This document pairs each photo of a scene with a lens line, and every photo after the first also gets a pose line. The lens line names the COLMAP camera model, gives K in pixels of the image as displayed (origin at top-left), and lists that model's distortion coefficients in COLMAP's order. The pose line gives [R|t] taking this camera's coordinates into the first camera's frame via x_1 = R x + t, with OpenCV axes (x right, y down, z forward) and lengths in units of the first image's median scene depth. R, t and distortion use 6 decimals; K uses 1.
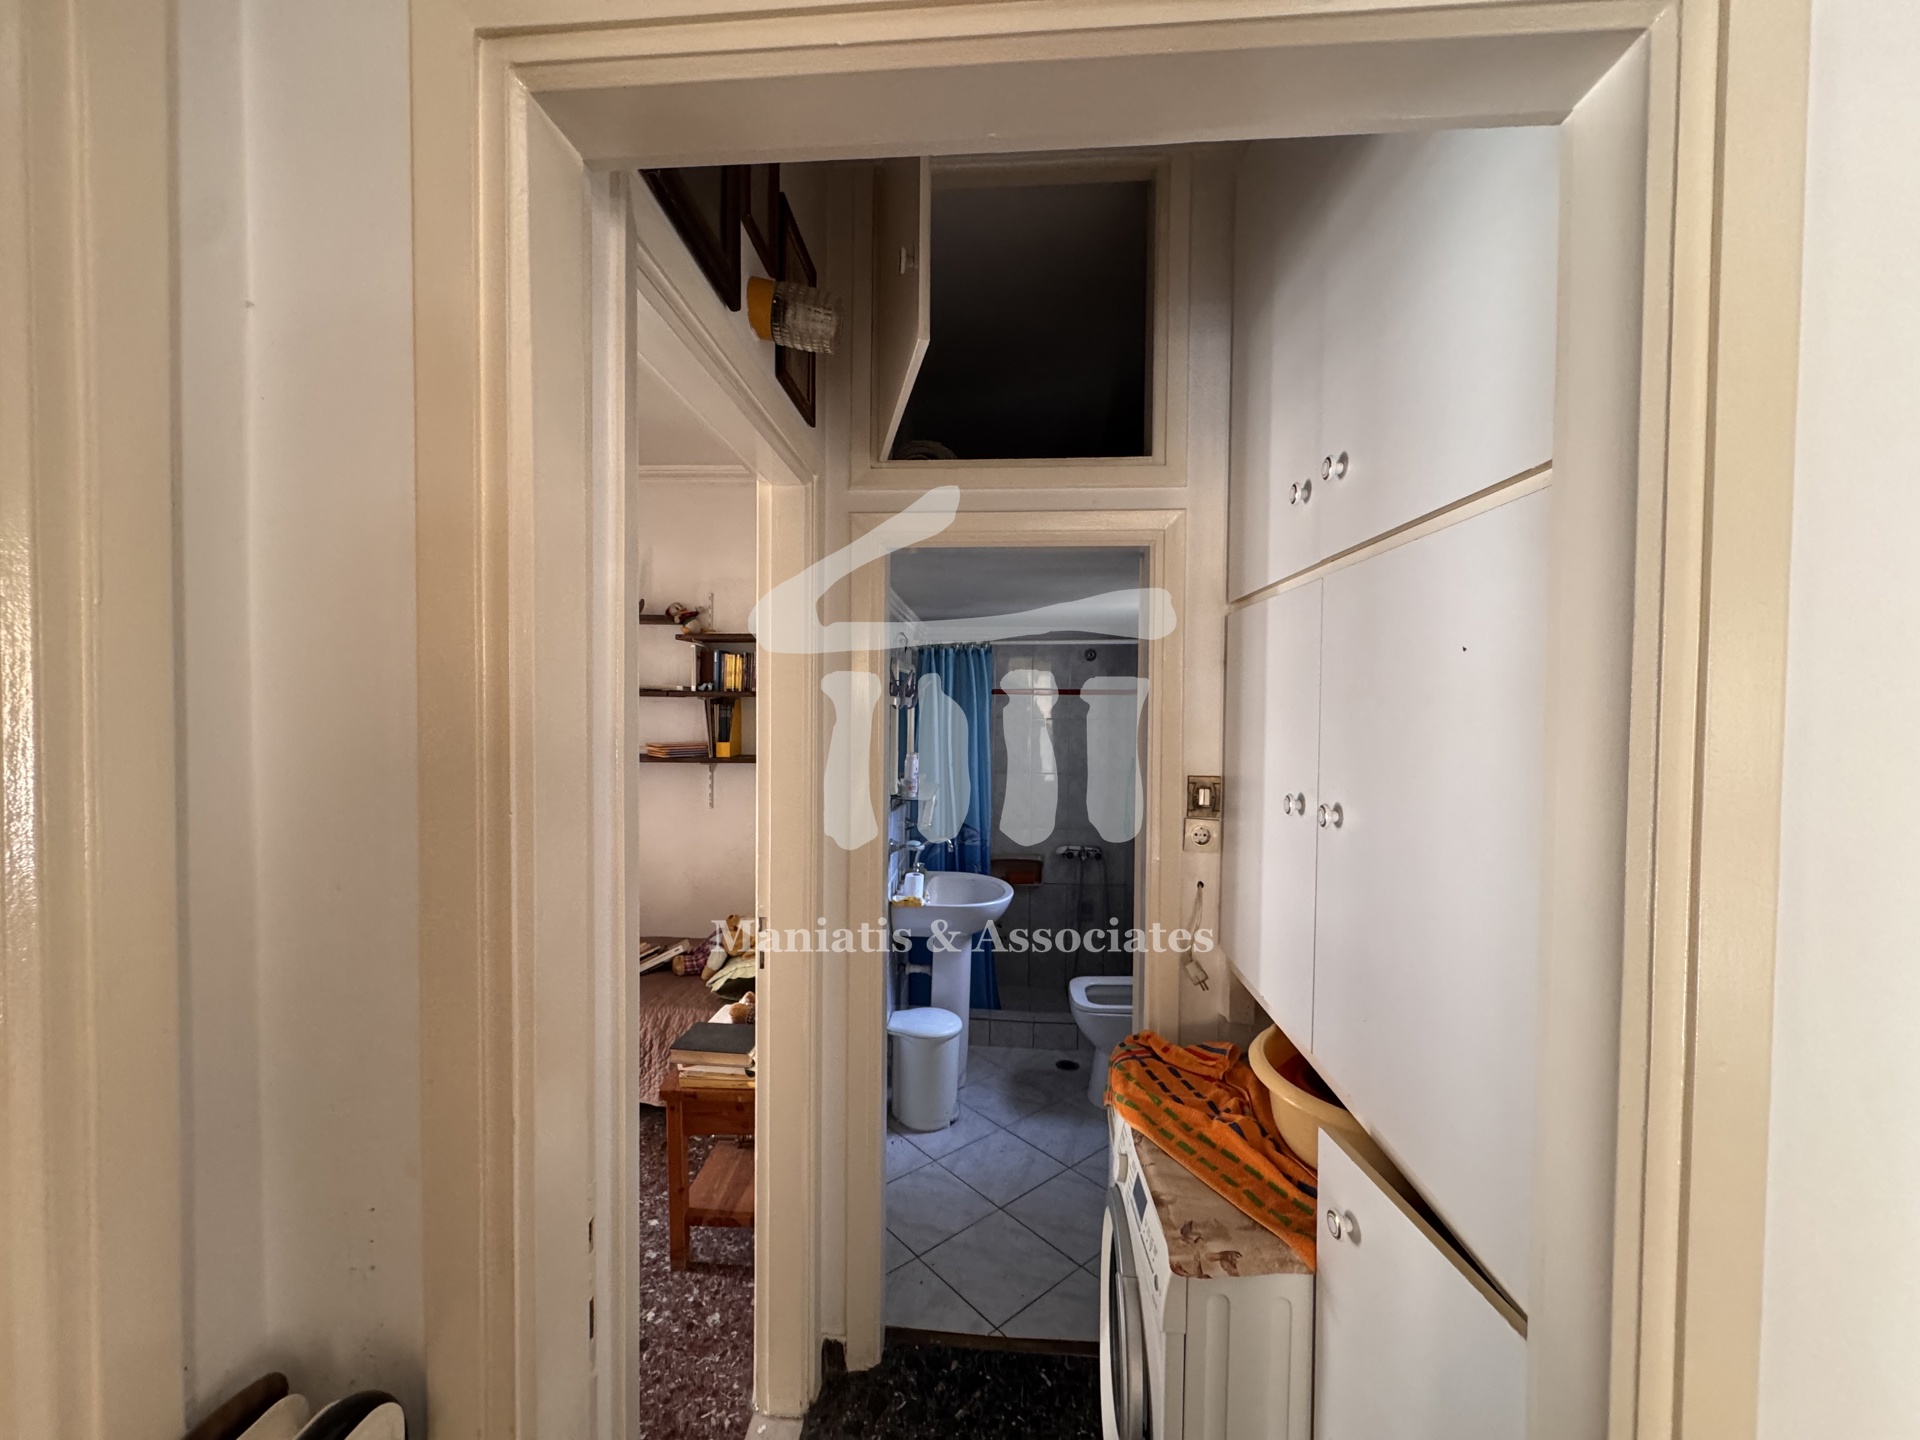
lens RADIAL K [[768.2, 0, 960.6], [0, 768.2, 720.1], [0, 0, 1]] dist [-0.001806, 0.000532]
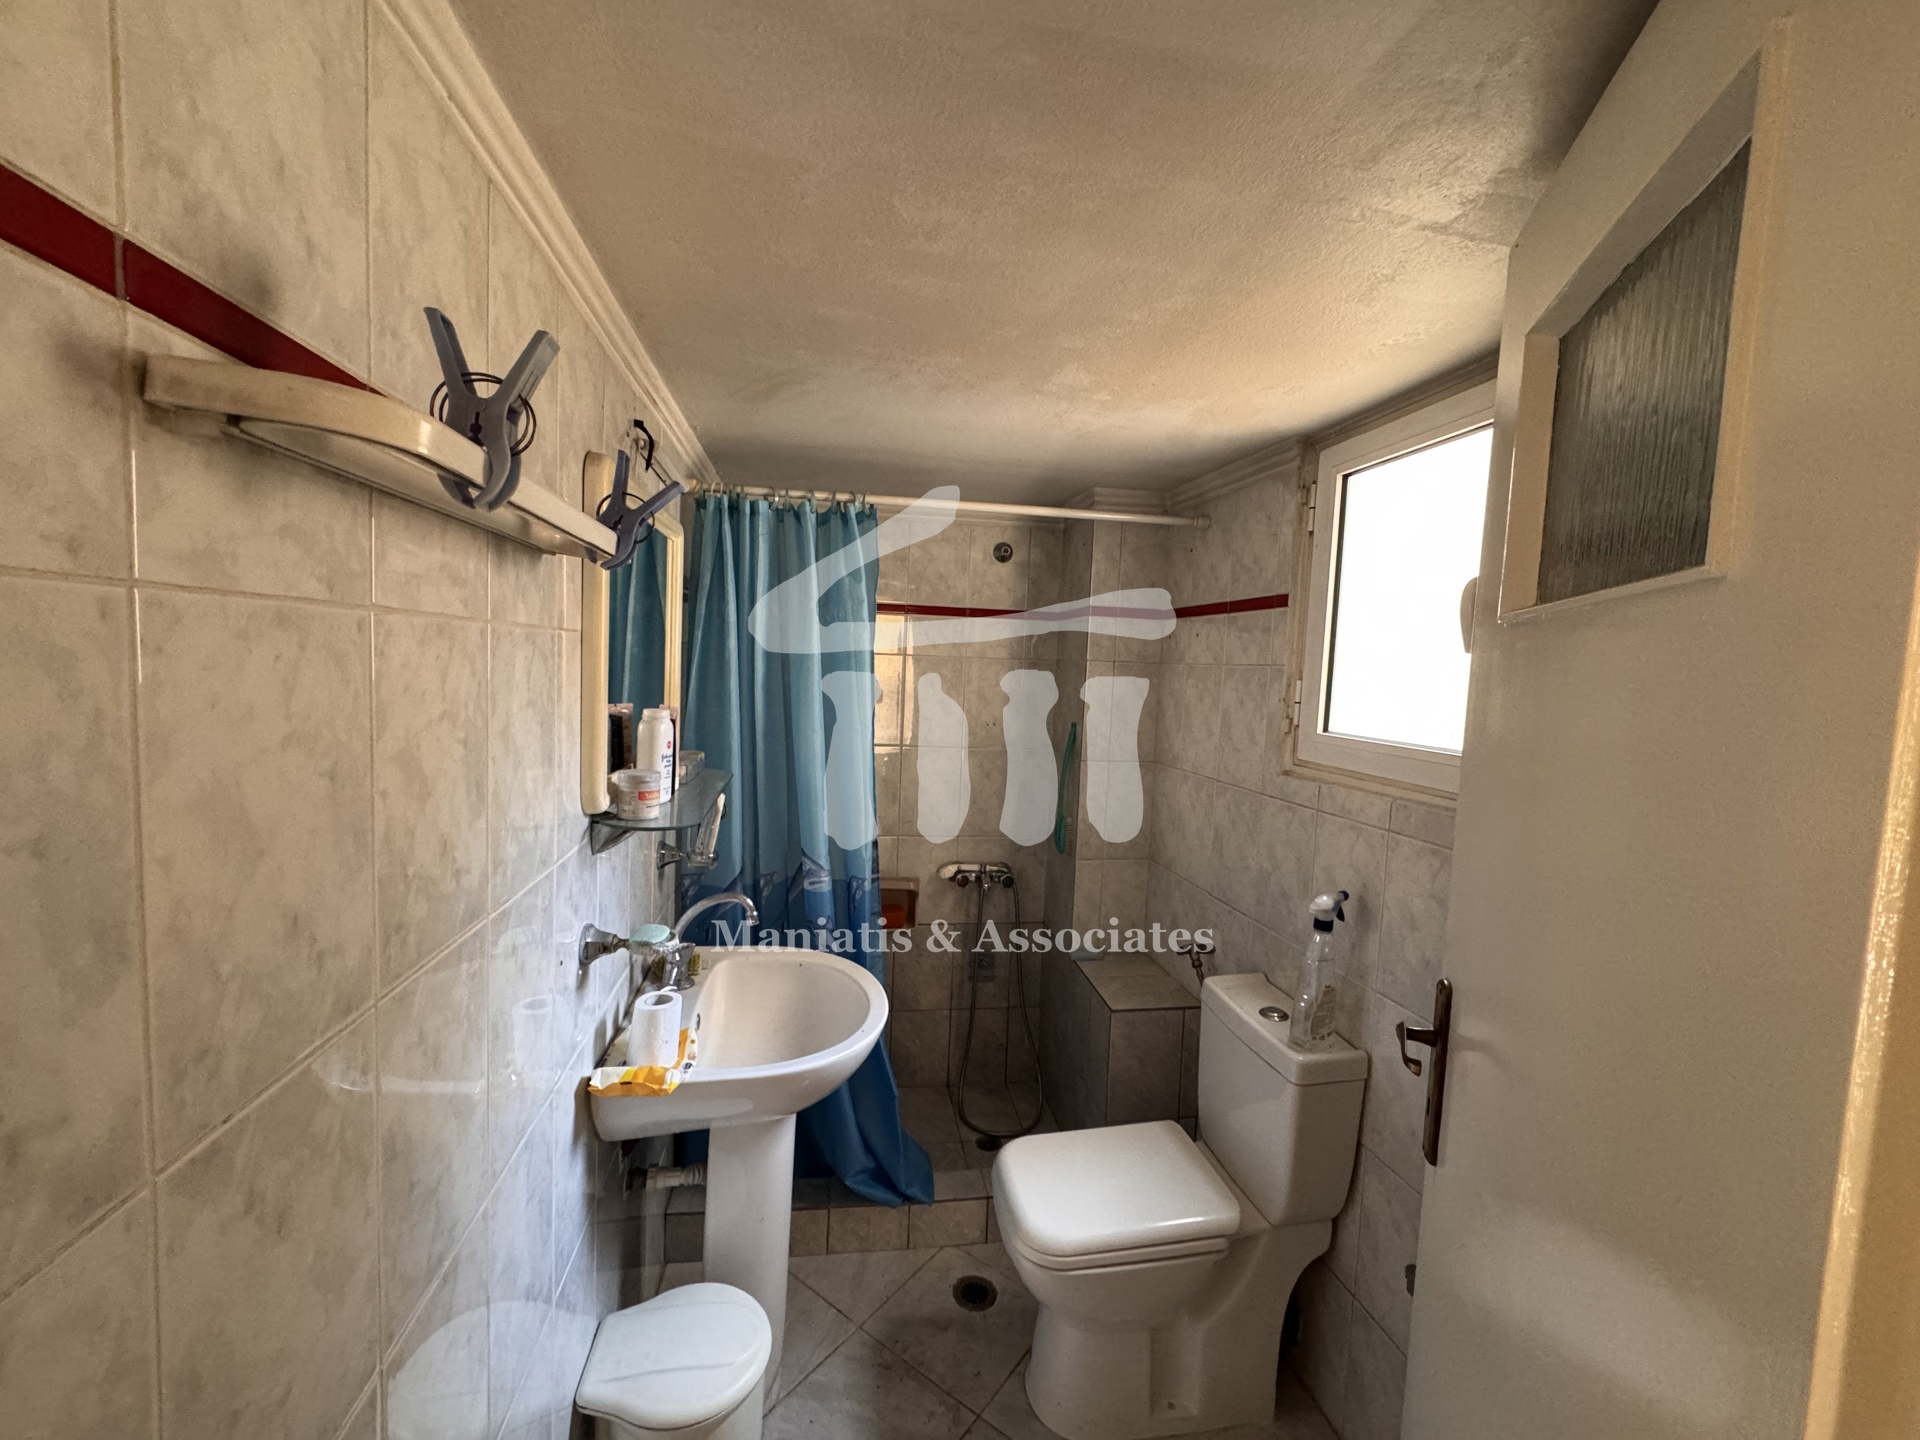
lens RADIAL K [[768.2, 0, 960.6], [0, 768.2, 720.1], [0, 0, 1]] dist [-0.001806, 0.000532]
pose [[0.976017, 0.015093, 0.217170, 0.013896], [-0.026409, 0.998435, 0.049300, 0.045246], [-0.216086, -0.053853, 0.974888, 1.040736]]
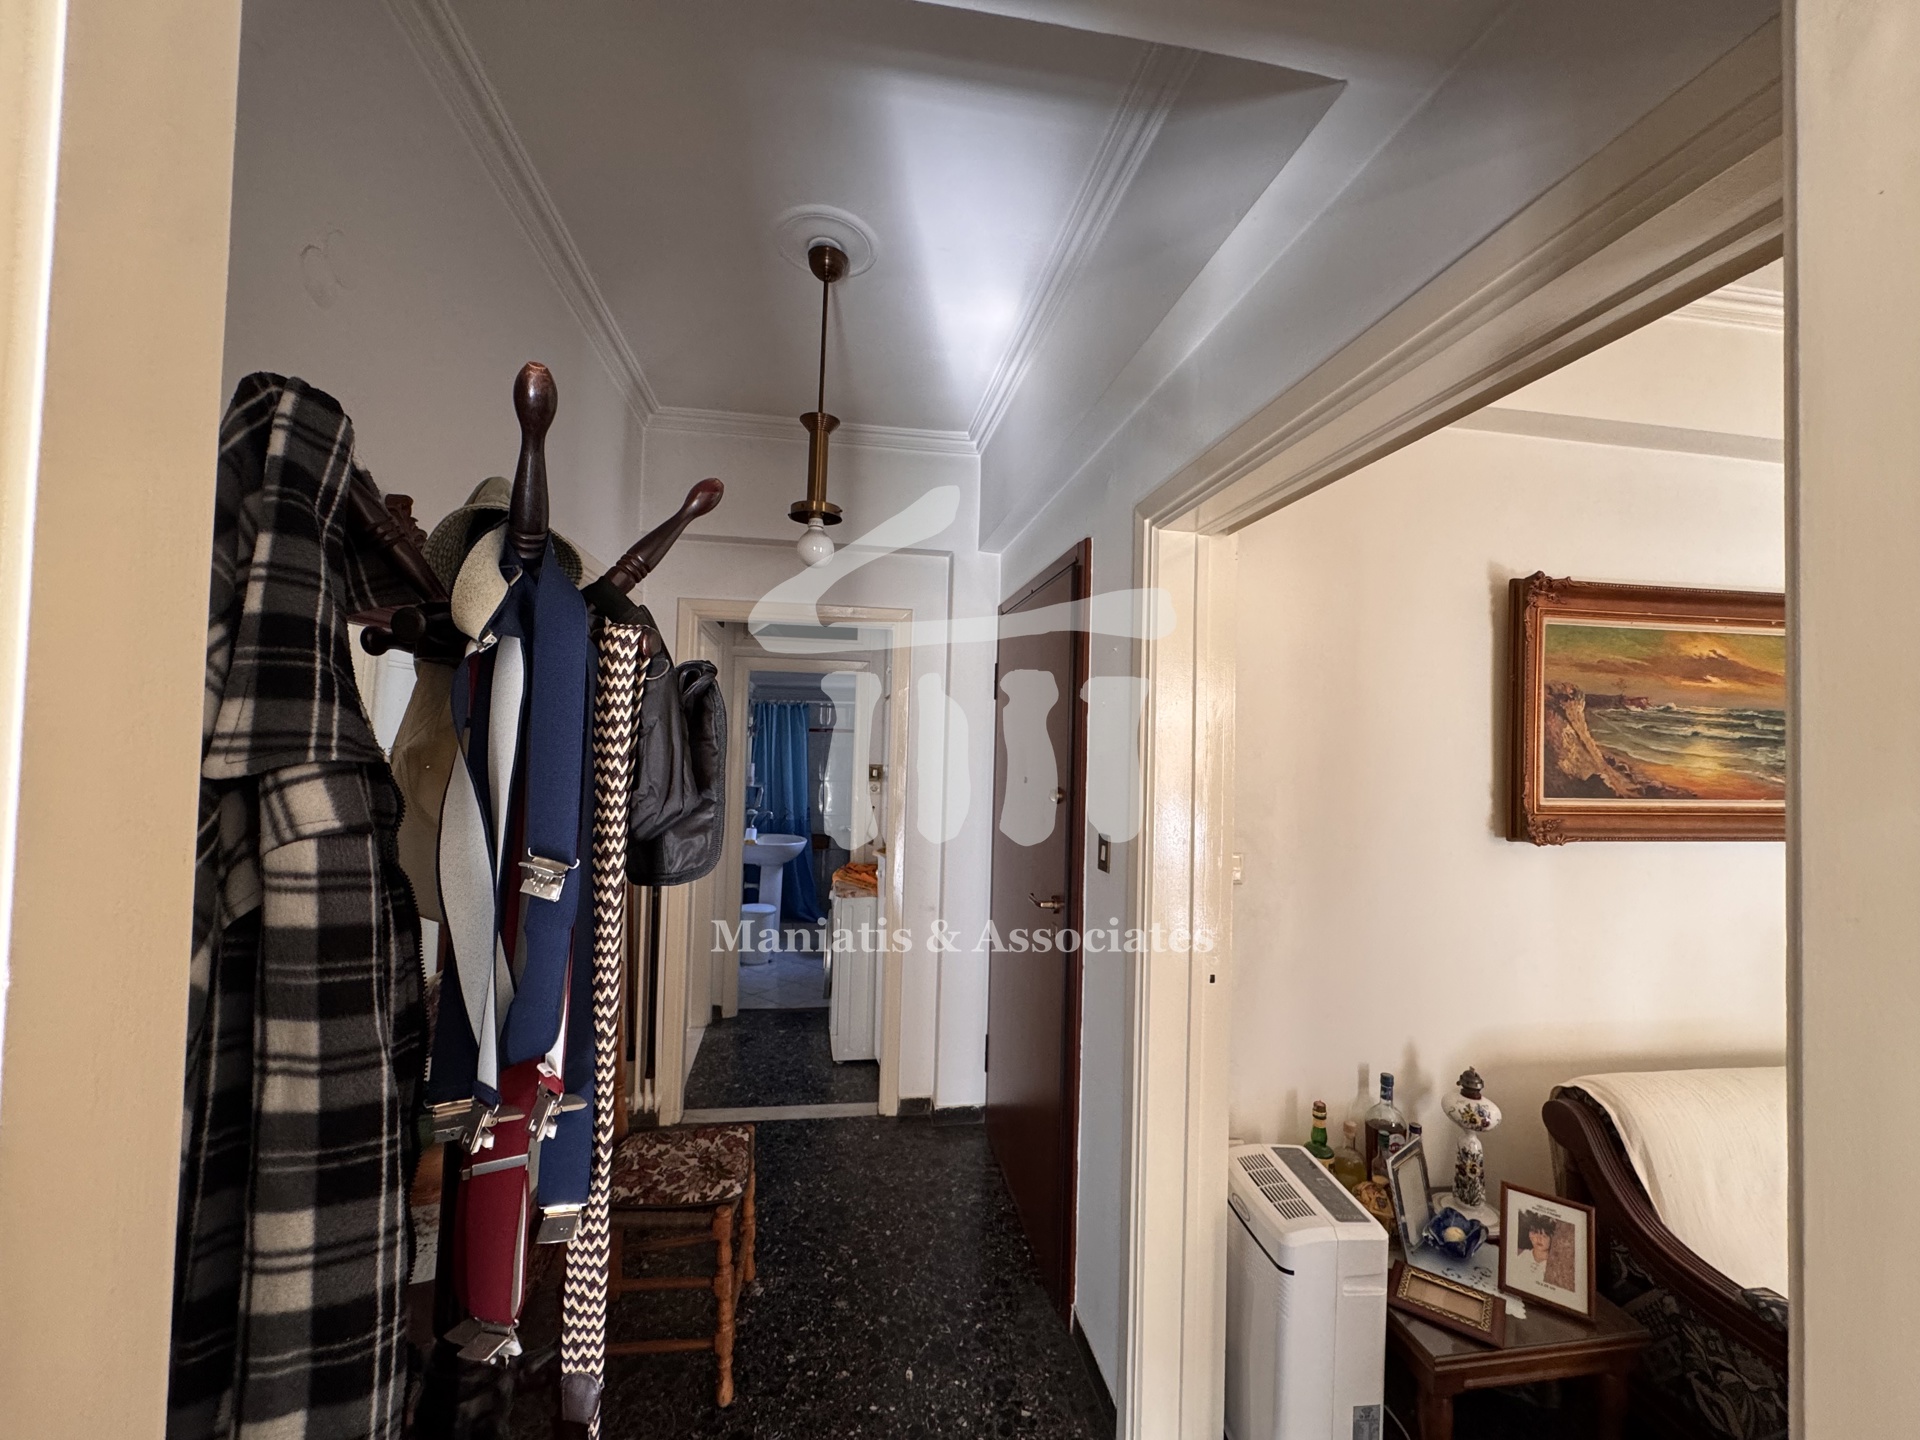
lens RADIAL K [[768.2, 0, 960.6], [0, 768.2, 720.1], [0, 0, 1]] dist [-0.001806, 0.000532]
pose [[0.973940, 0.022223, 0.225713, 0.010948], [-0.012369, 0.998911, -0.044978, 0.034855], [-0.226466, 0.041014, 0.973155, -1.544700]]
